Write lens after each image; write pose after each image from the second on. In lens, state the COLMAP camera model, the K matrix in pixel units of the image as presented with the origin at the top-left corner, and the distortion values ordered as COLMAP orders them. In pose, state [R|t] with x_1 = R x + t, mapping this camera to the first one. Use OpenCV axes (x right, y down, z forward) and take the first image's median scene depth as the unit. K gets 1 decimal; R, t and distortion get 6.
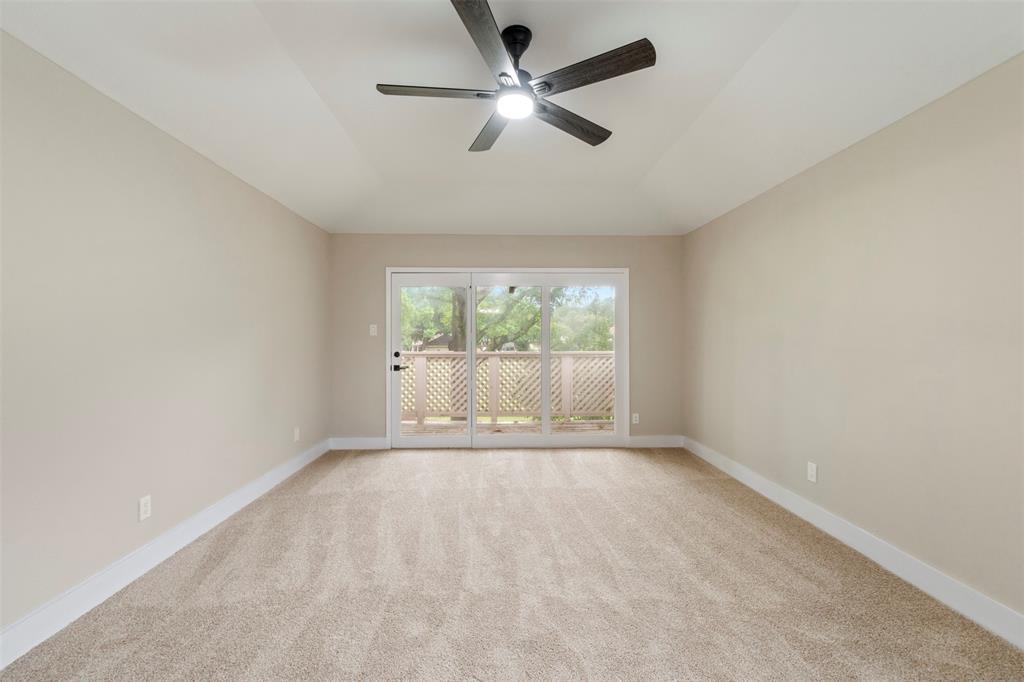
lens RADIAL K [[431.4, 0, 512.0], [0, 431.4, 341.0], [0, 0, 1]] dist [-0.010323, -0.000004]
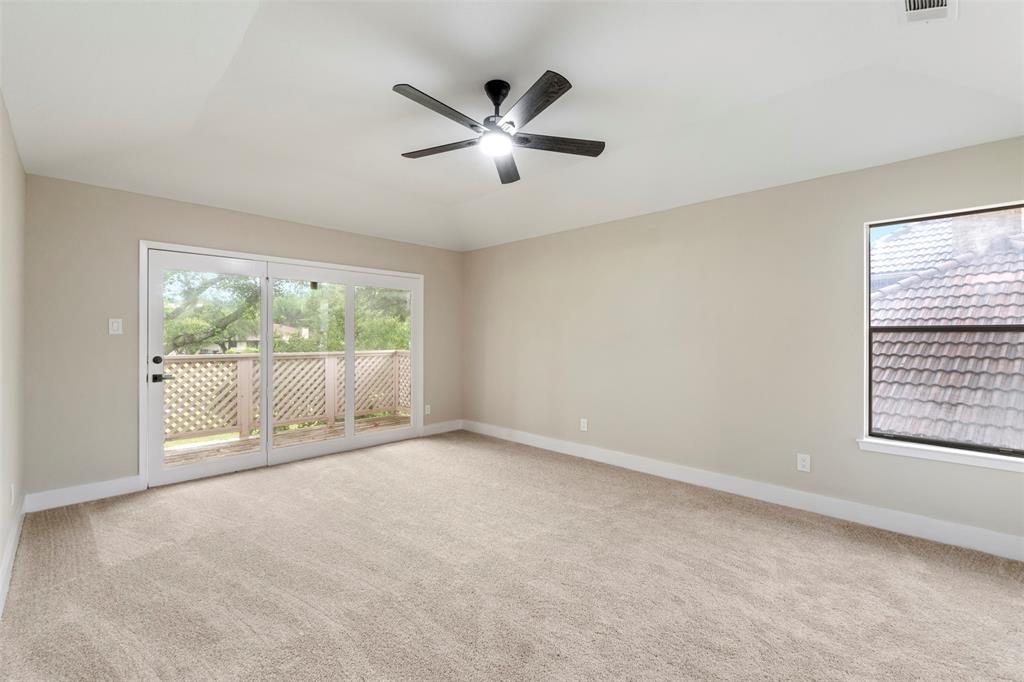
lens RADIAL K [[431.4, 0, 512.0], [0, 431.4, 341.0], [0, 0, 1]] dist [-0.010323, -0.000004]
pose [[0.712766, -0.004935, 0.701384, -0.385230], [0.005171, 0.999985, 0.001781, 0.000793], [-0.701383, 0.002357, 0.712781, 0.052970]]
